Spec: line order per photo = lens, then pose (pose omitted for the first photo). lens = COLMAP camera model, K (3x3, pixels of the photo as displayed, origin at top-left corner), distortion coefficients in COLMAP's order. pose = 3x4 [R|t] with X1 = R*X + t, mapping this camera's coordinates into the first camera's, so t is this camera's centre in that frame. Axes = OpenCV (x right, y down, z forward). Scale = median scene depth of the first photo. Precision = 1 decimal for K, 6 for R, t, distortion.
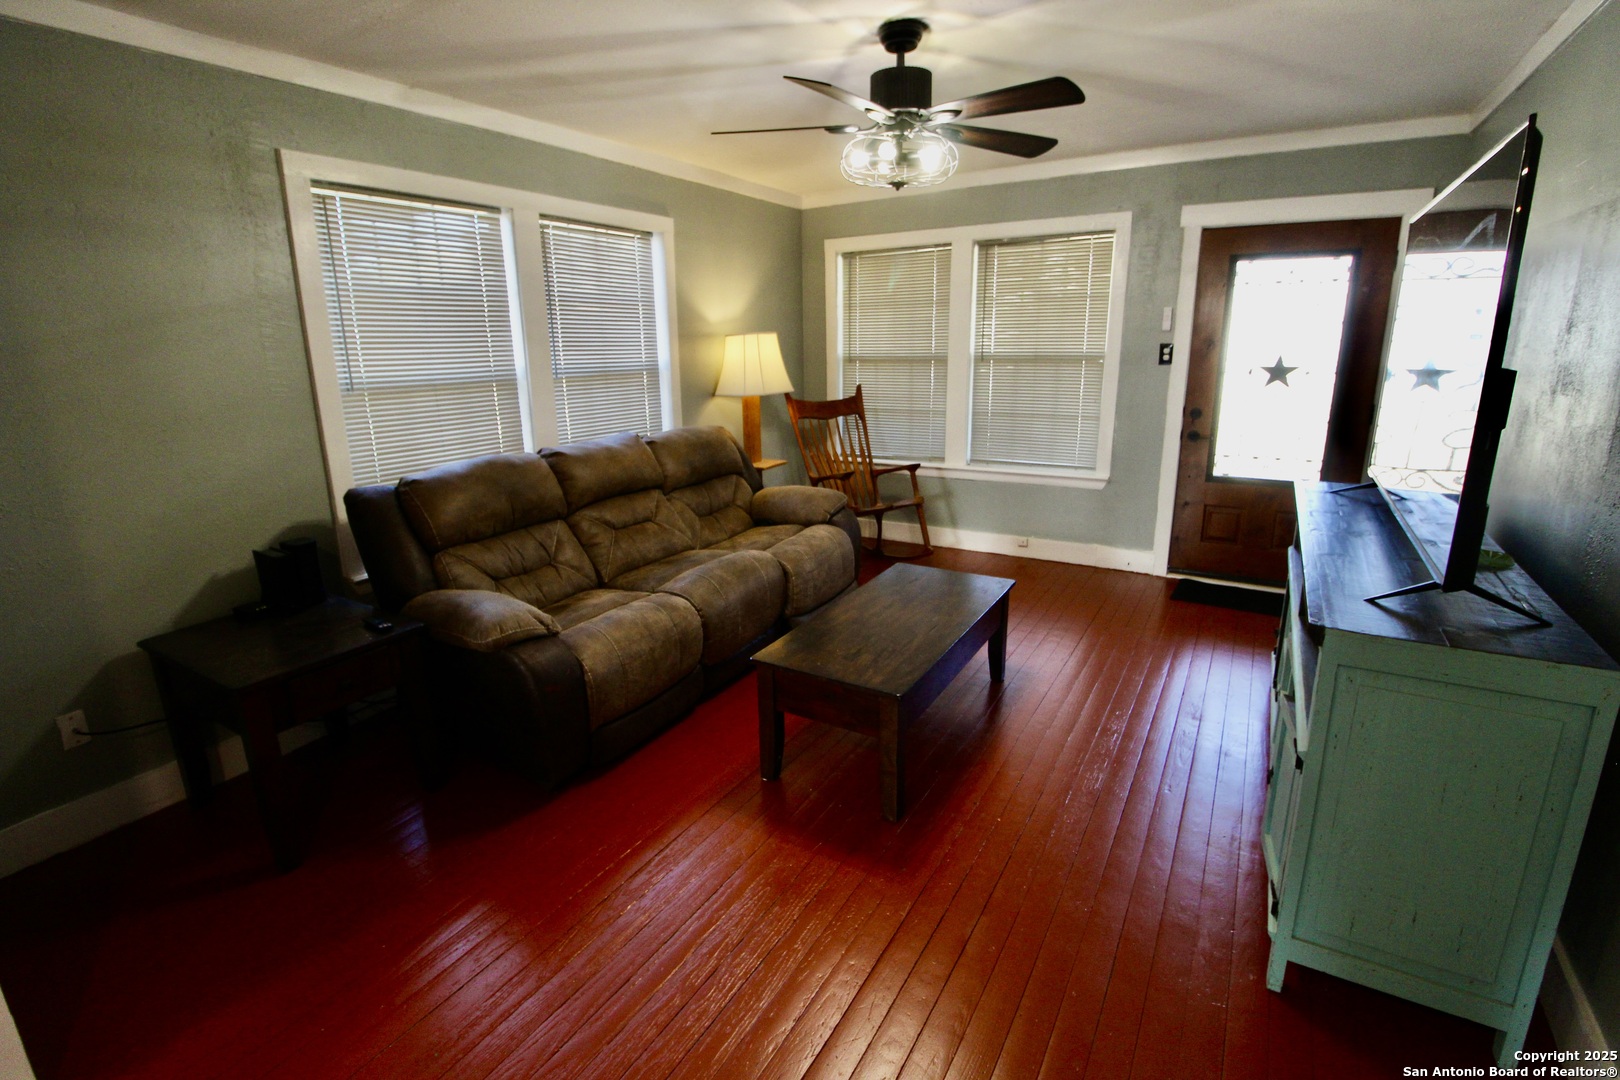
lens RADIAL K [[748.1, 0, 811.5], [0, 748.1, 522.3], [0, 0, 1]] dist [-0.000867, -0.013606]
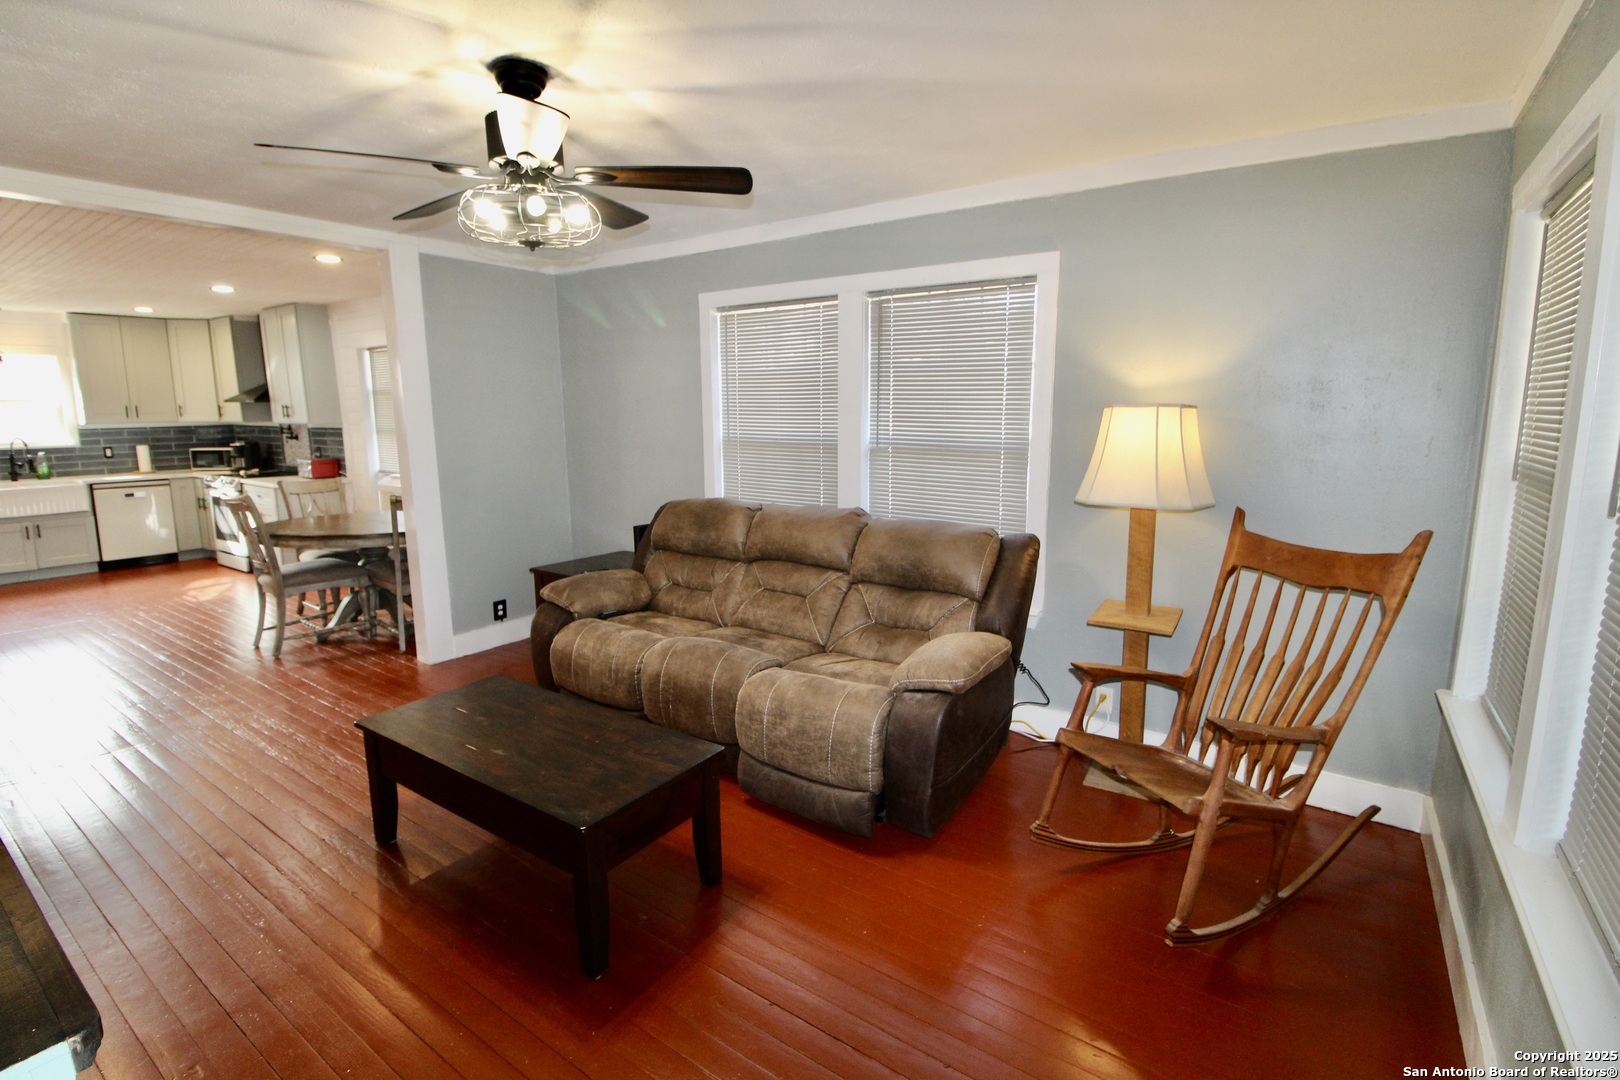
lens RADIAL K [[748.1, 0, 811.5], [0, 748.1, 522.3], [0, 0, 1]] dist [-0.000867, -0.013606]
pose [[-0.068768, 0.162167, -0.984364, 0.755908], [-0.239585, 0.955140, 0.174090, -0.278515], [0.968437, 0.247811, -0.026830, 1.071851]]
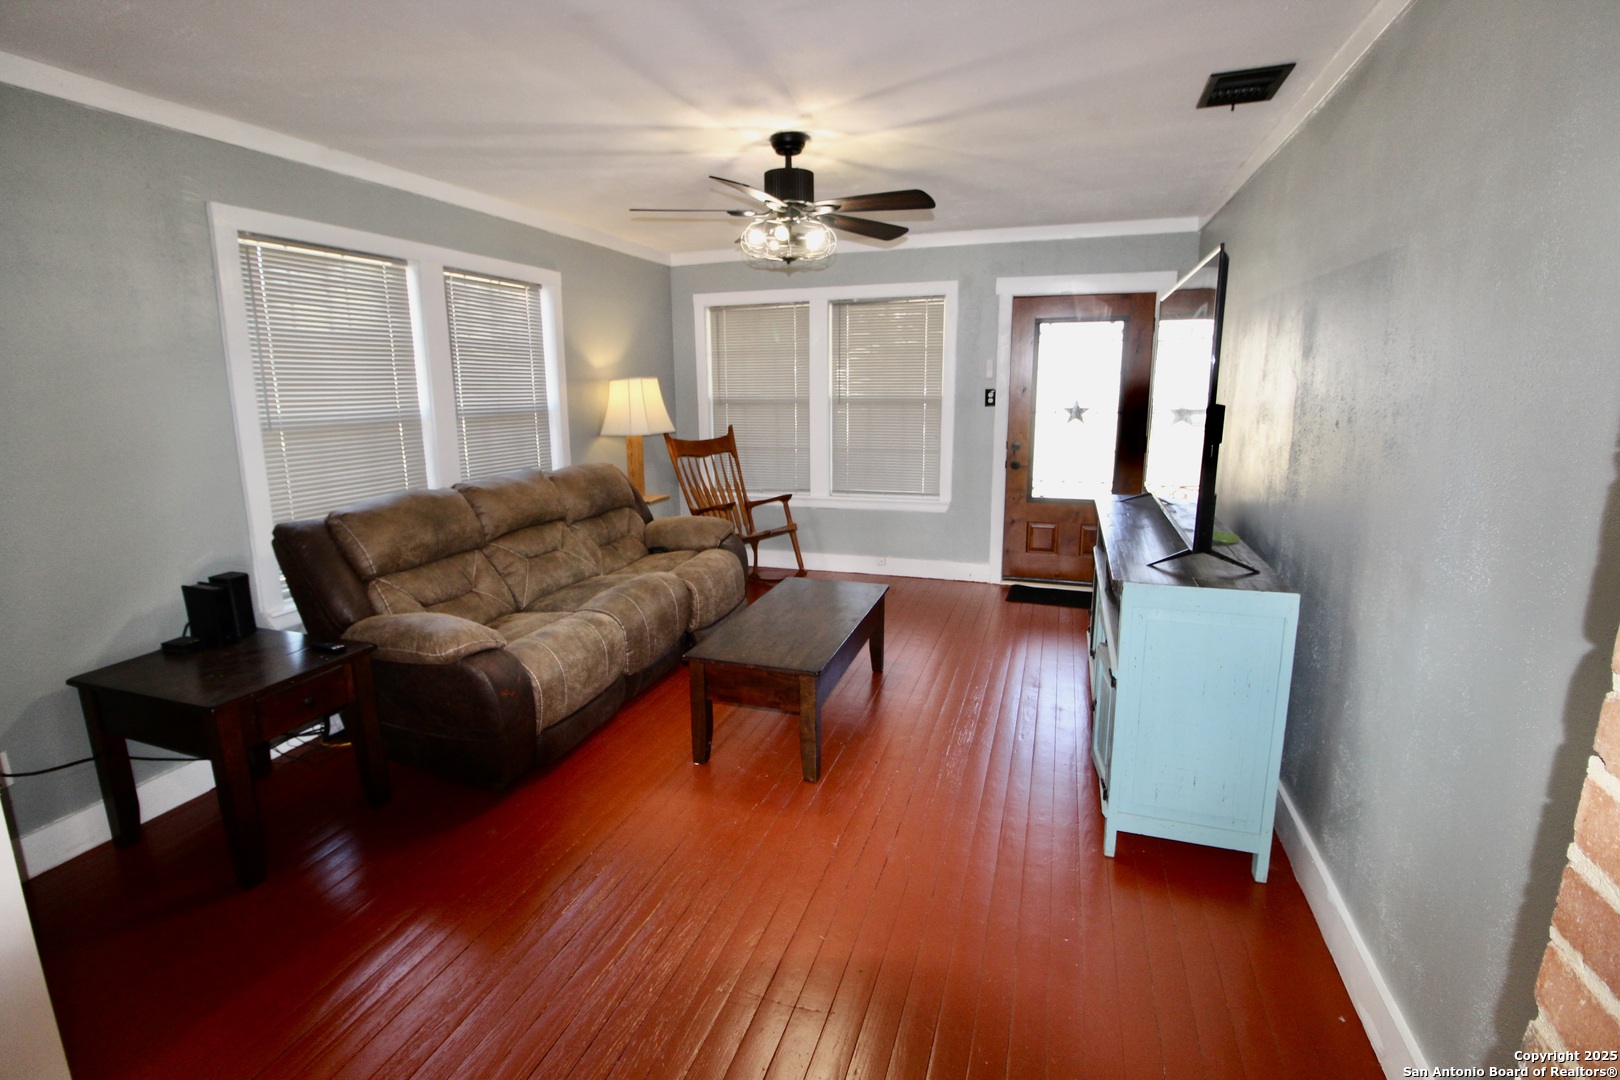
lens RADIAL K [[748.1, 0, 811.5], [0, 748.1, 522.3], [0, 0, 1]] dist [-0.000867, -0.013606]
pose [[0.976018, -0.033830, 0.215047, -0.095047], [0.046341, 0.997497, -0.053406, 0.034183], [-0.212702, 0.062091, 0.975142, -0.133166]]
